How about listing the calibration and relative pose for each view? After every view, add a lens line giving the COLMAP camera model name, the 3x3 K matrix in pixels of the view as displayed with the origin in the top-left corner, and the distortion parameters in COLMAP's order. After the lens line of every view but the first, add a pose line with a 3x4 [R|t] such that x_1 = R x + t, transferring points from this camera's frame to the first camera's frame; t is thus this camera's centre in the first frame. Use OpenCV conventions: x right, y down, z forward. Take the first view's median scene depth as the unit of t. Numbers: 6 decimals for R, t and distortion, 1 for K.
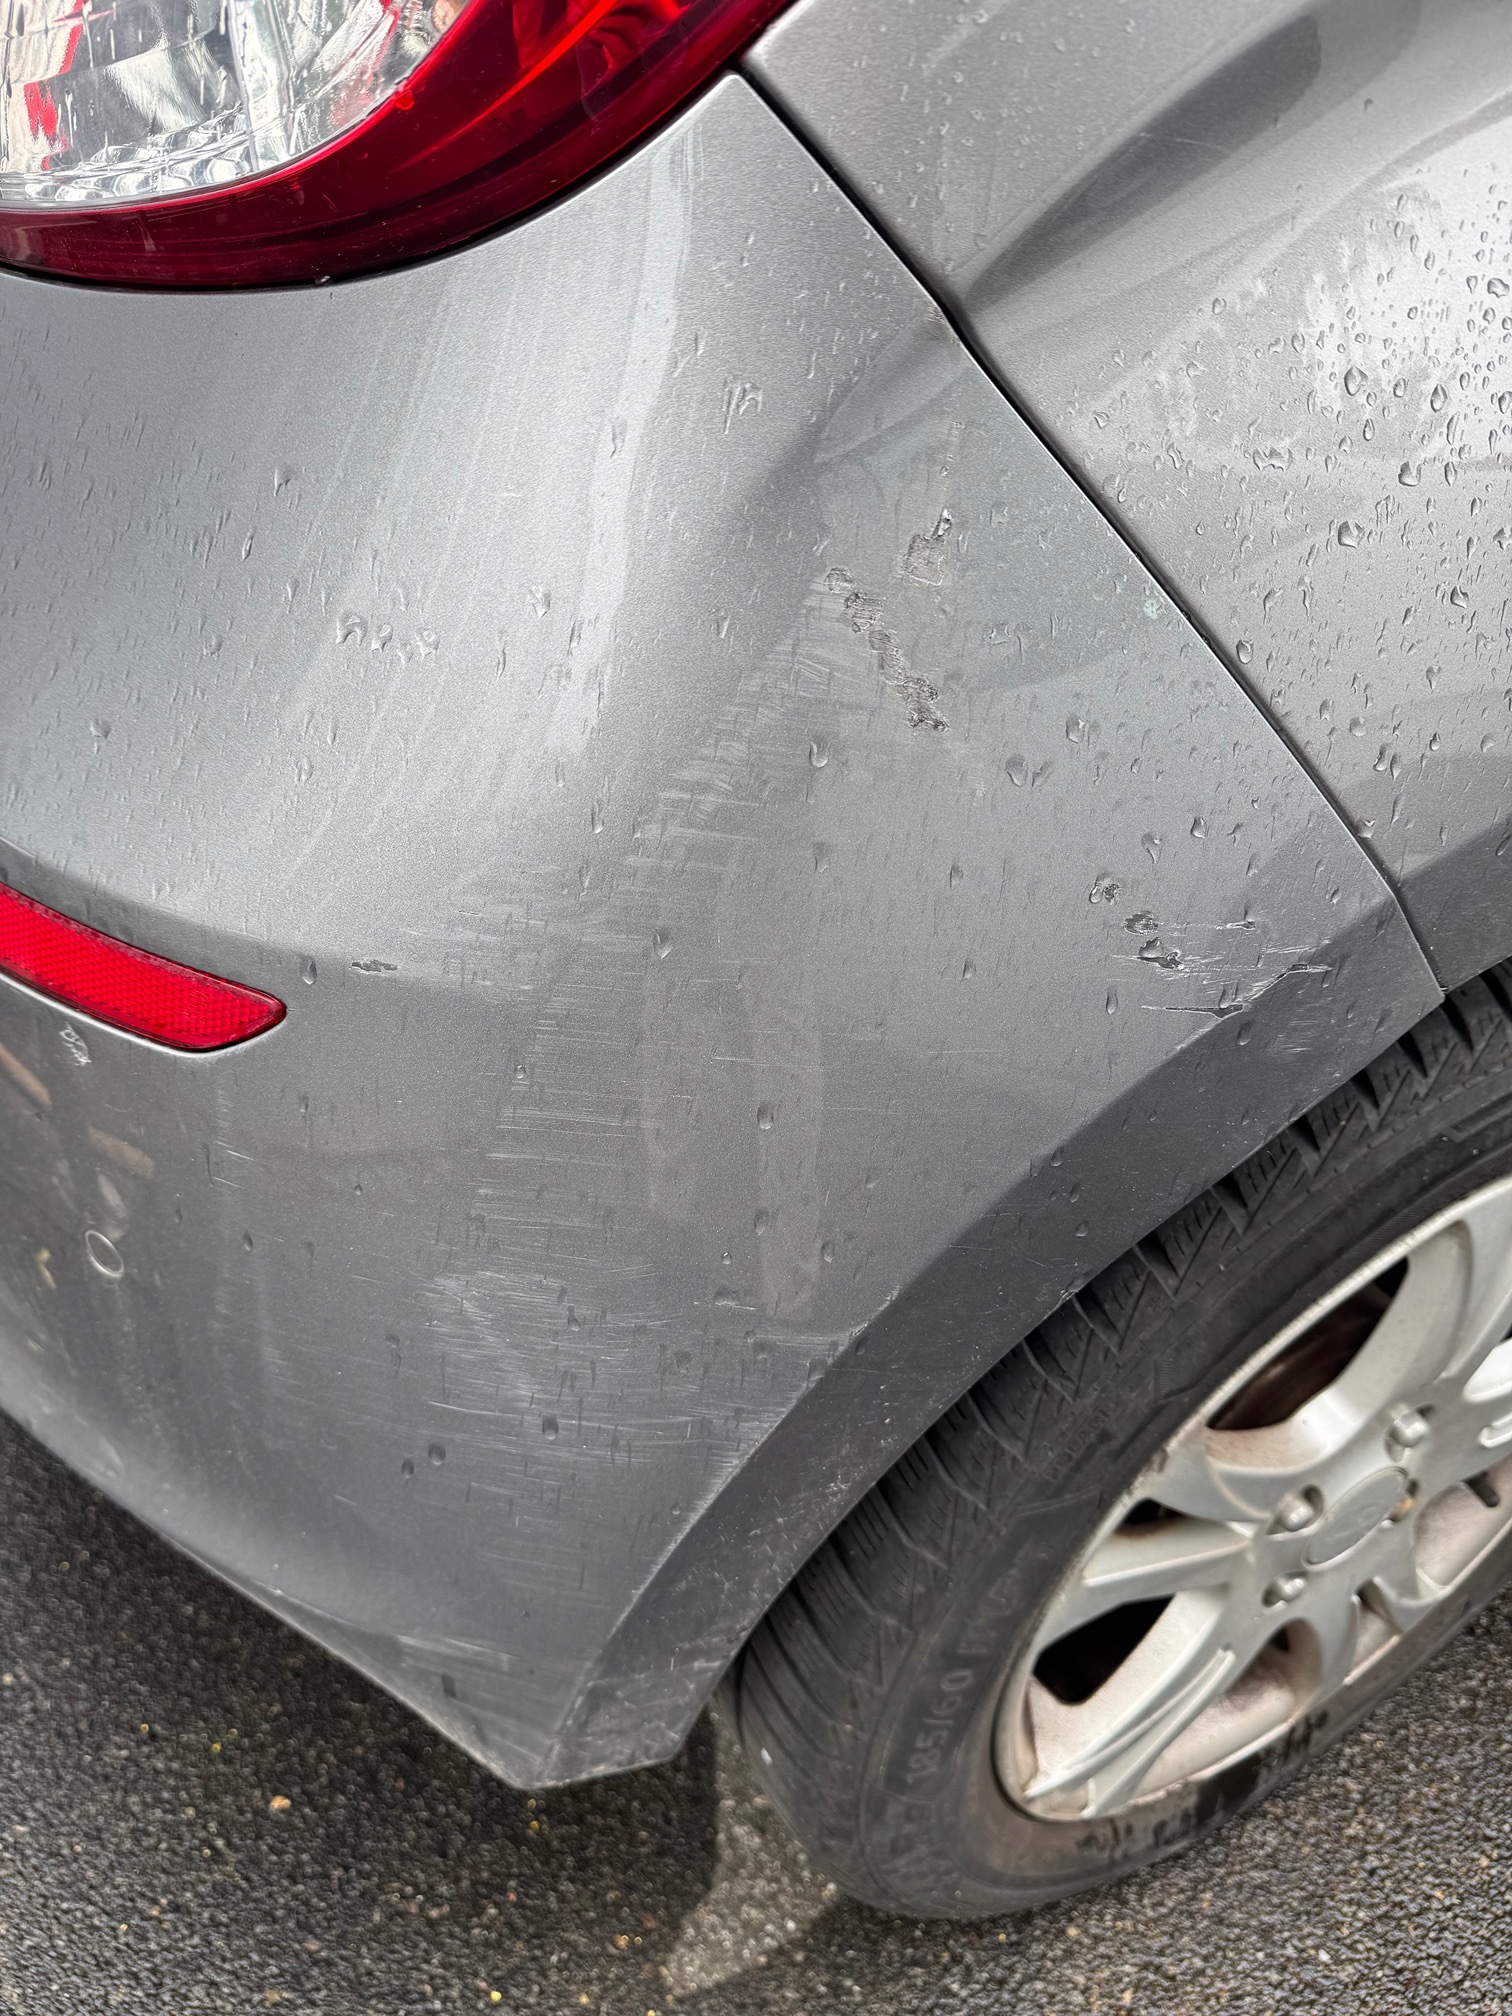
lens RADIAL K [[1445.1, 0, 756.0], [0, 1445.1, 1008.0], [0, 0, 1]] dist [-0.007036, -0.010944]
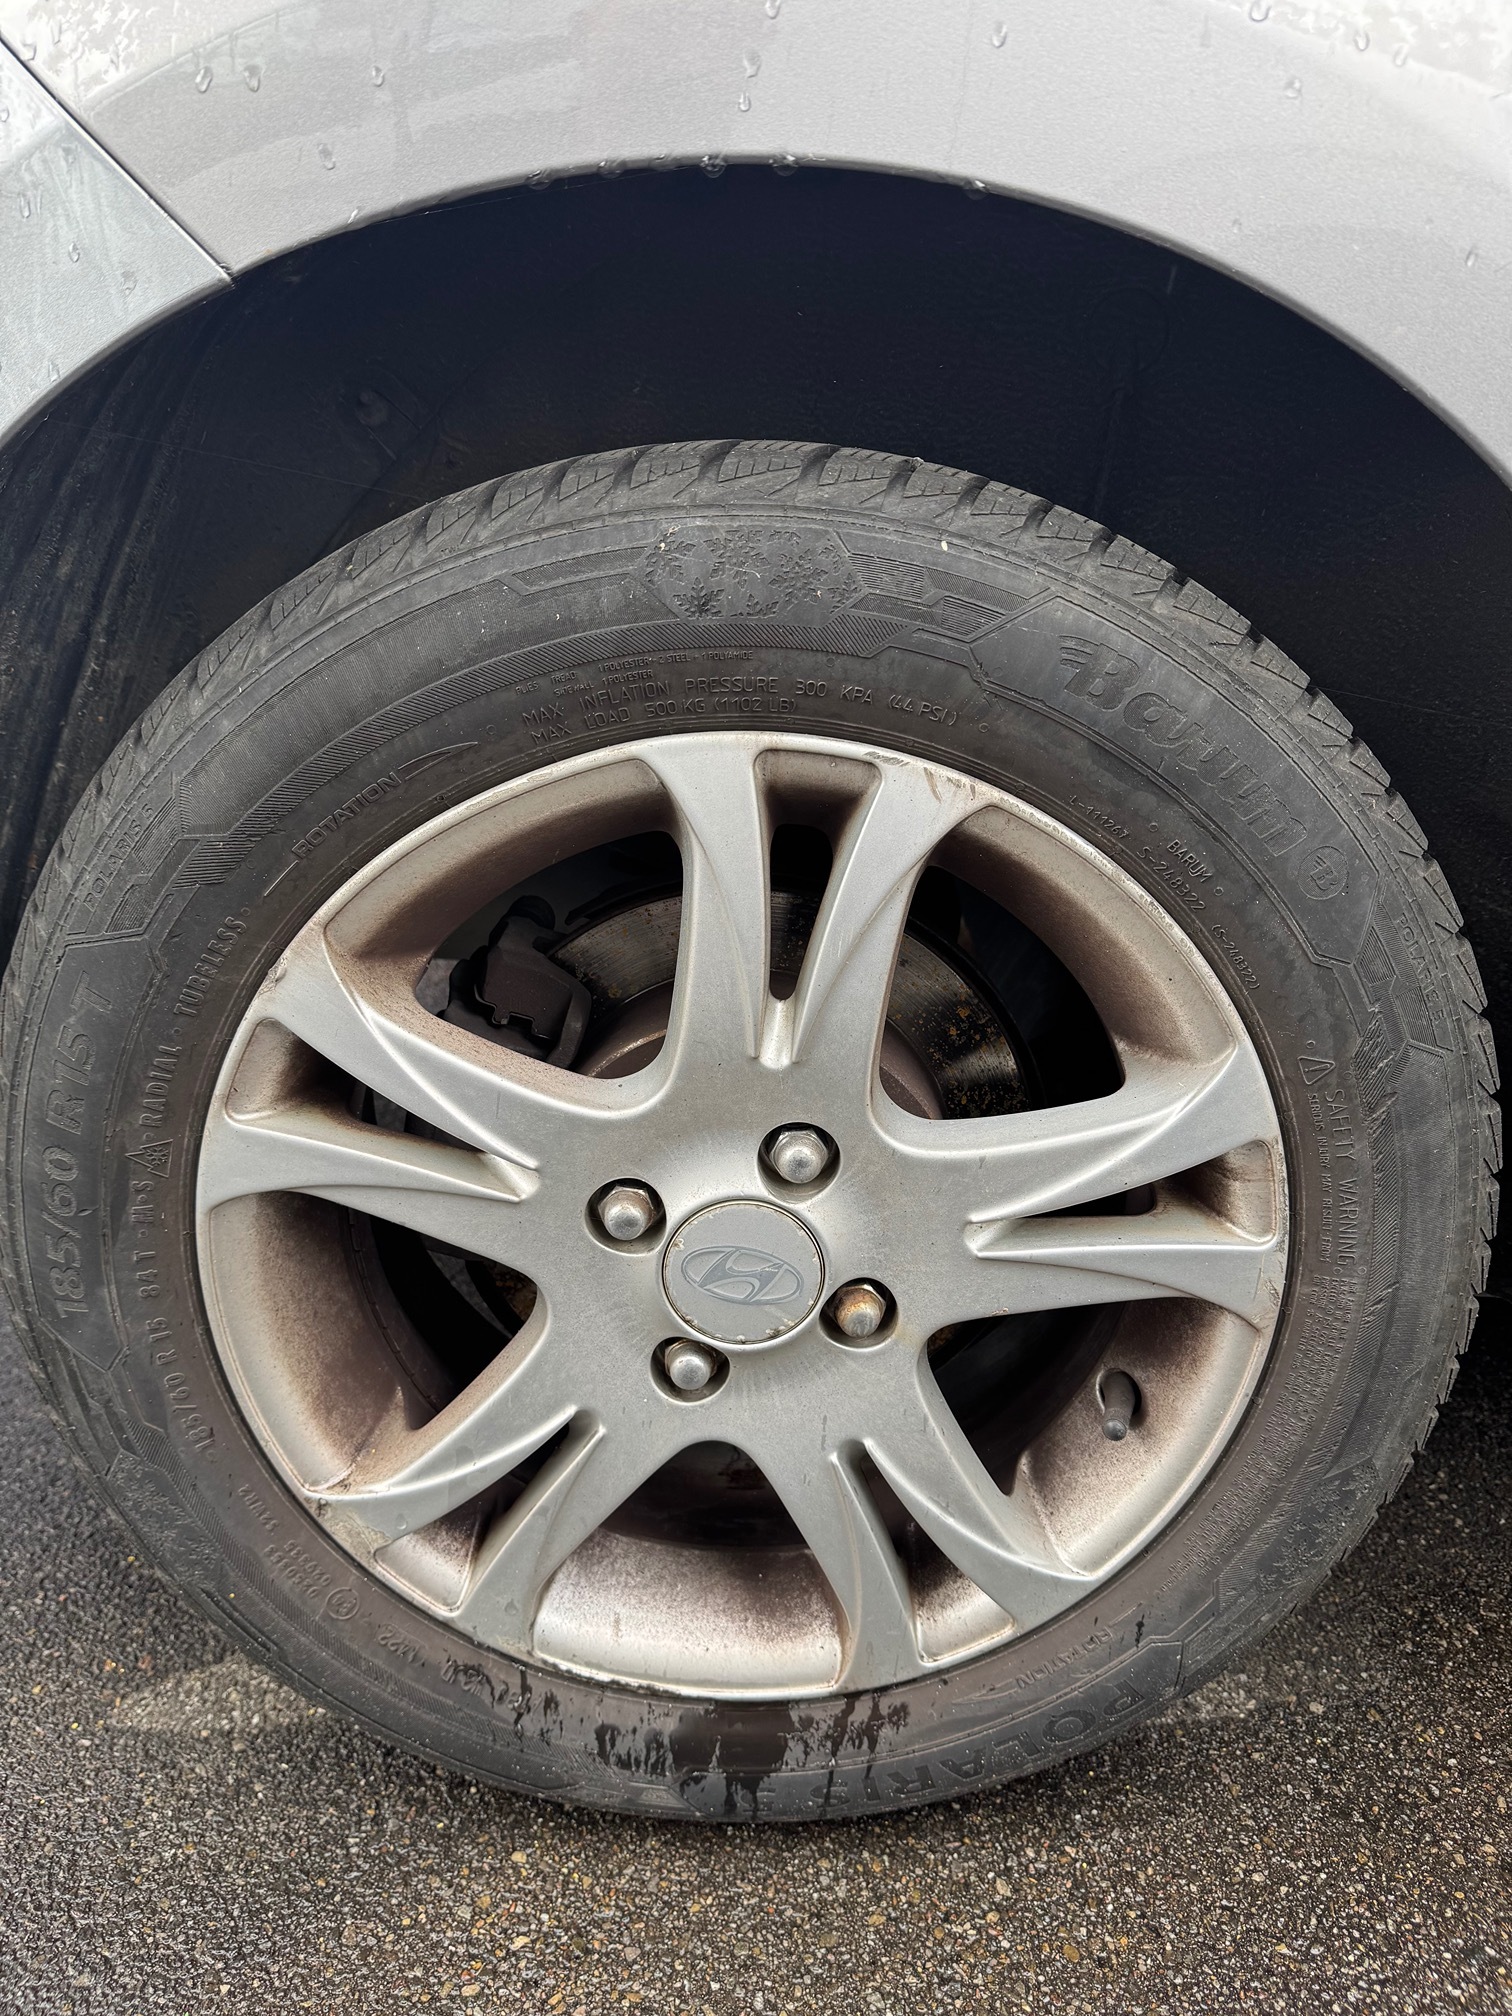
lens RADIAL K [[1445.1, 0, 756.0], [0, 1445.1, 1008.0], [0, 0, 1]] dist [-0.007036, -0.010944]
pose [[0.869031, 0.065742, -0.490370, 0.726993], [-0.187031, 0.961238, -0.202586, 0.333165], [0.458044, 0.267768, 0.847641, 0.254078]]
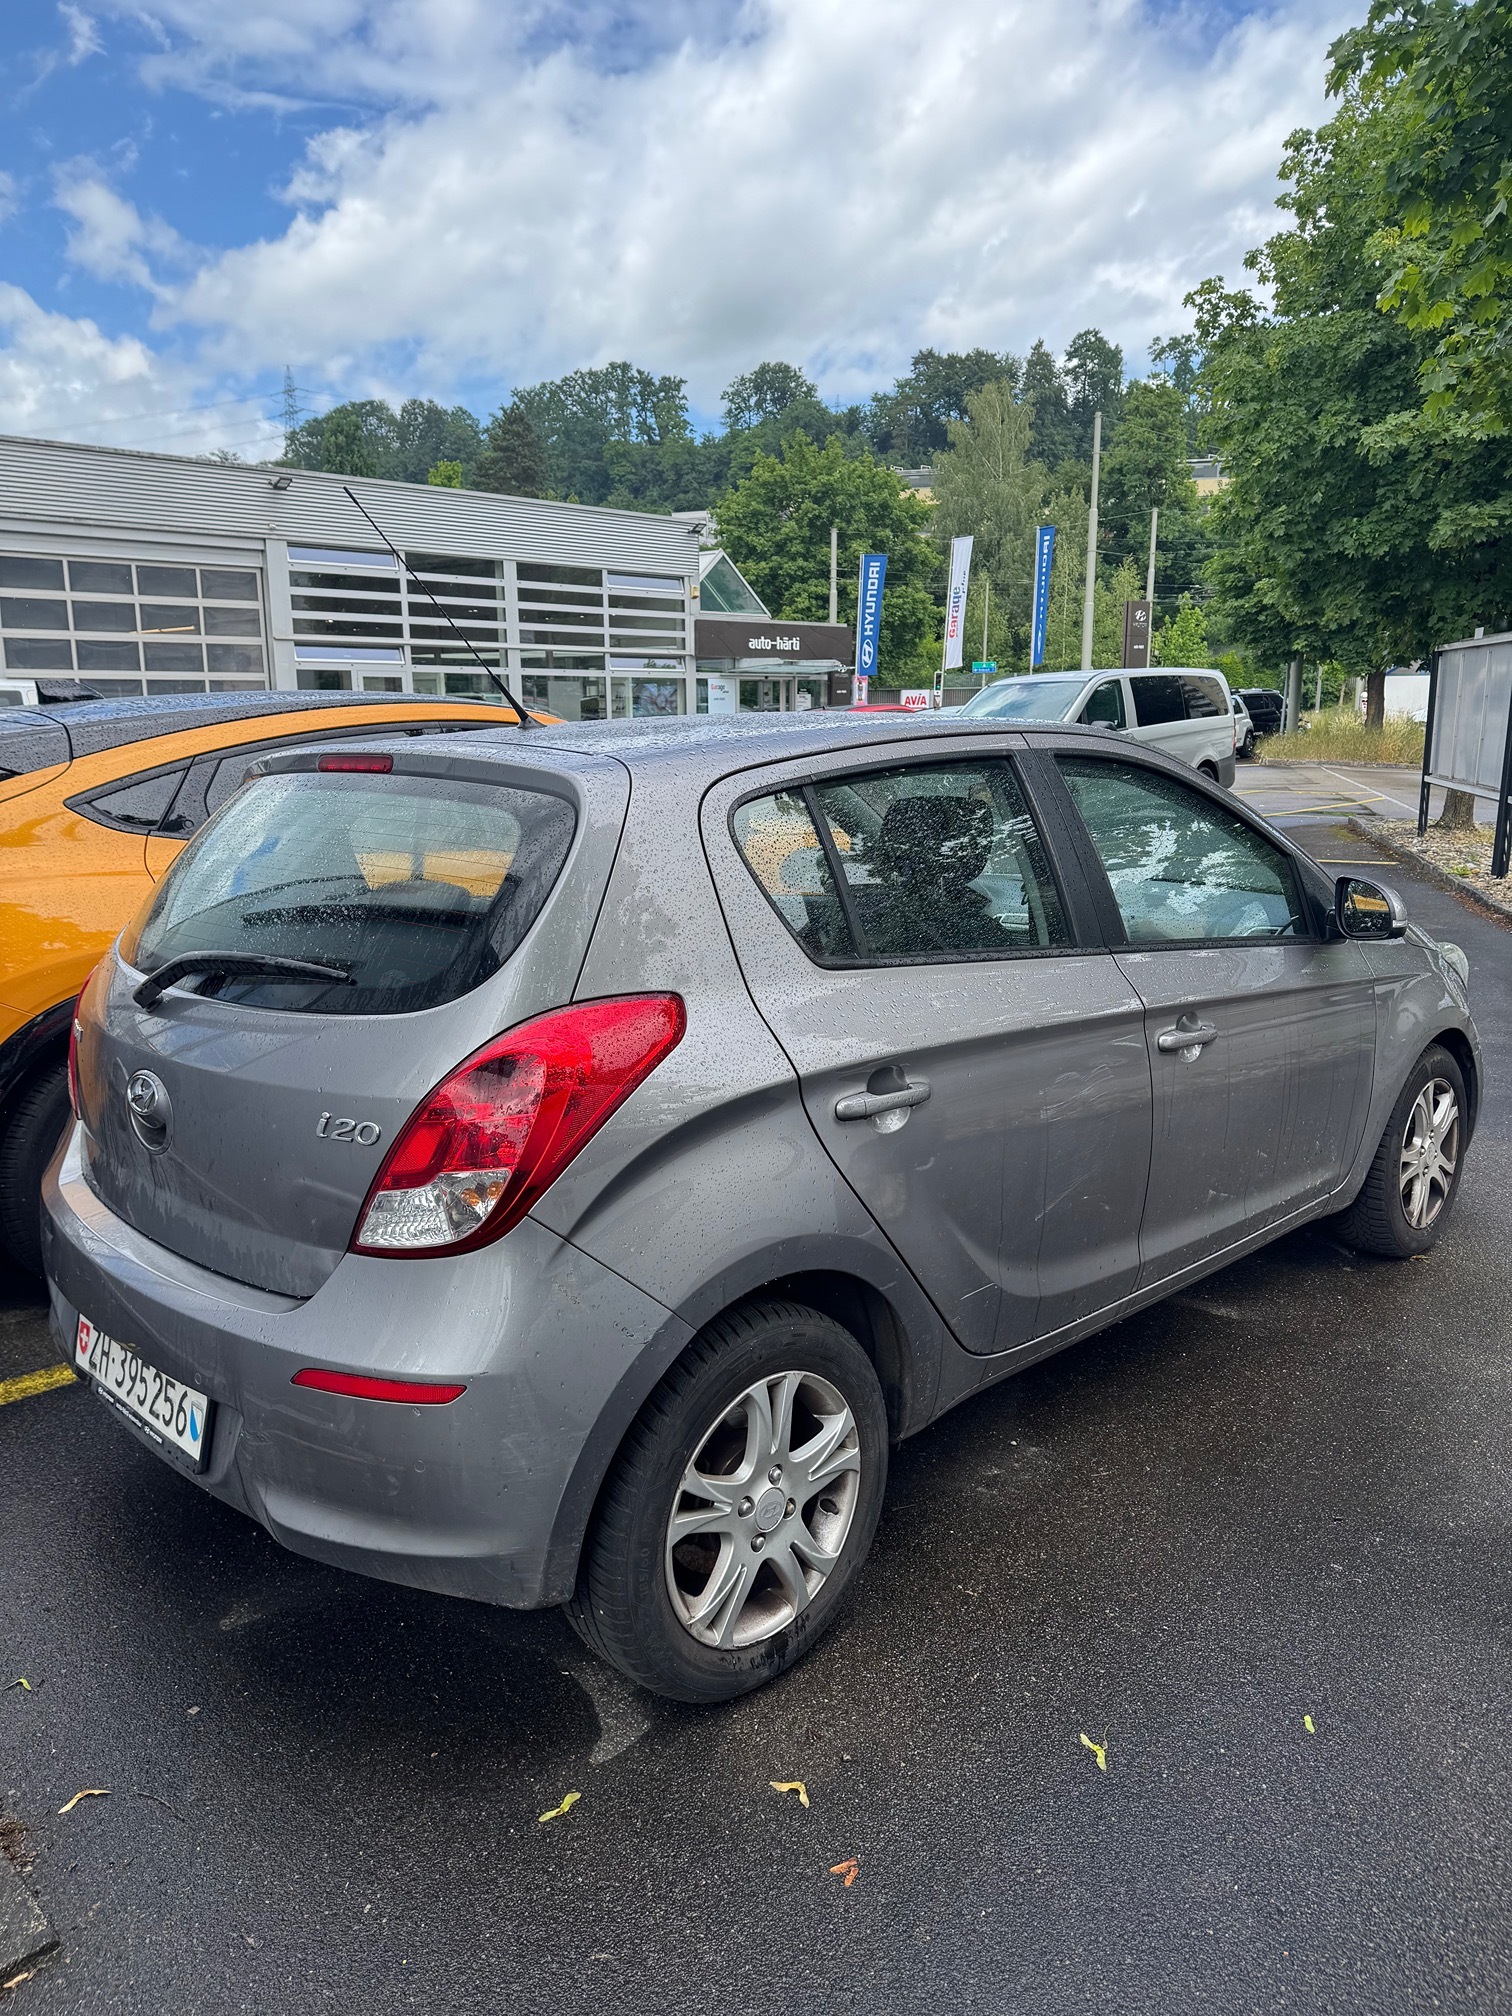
lens RADIAL K [[1445.1, 0, 756.0], [0, 1445.1, 1008.0], [0, 0, 1]] dist [-0.007036, -0.010944]
pose [[0.950838, -0.188492, 0.245718, -0.164069], [0.263828, 0.908537, -0.323969, 0.333059], [-0.162178, 0.372870, 0.913601, -2.049787]]
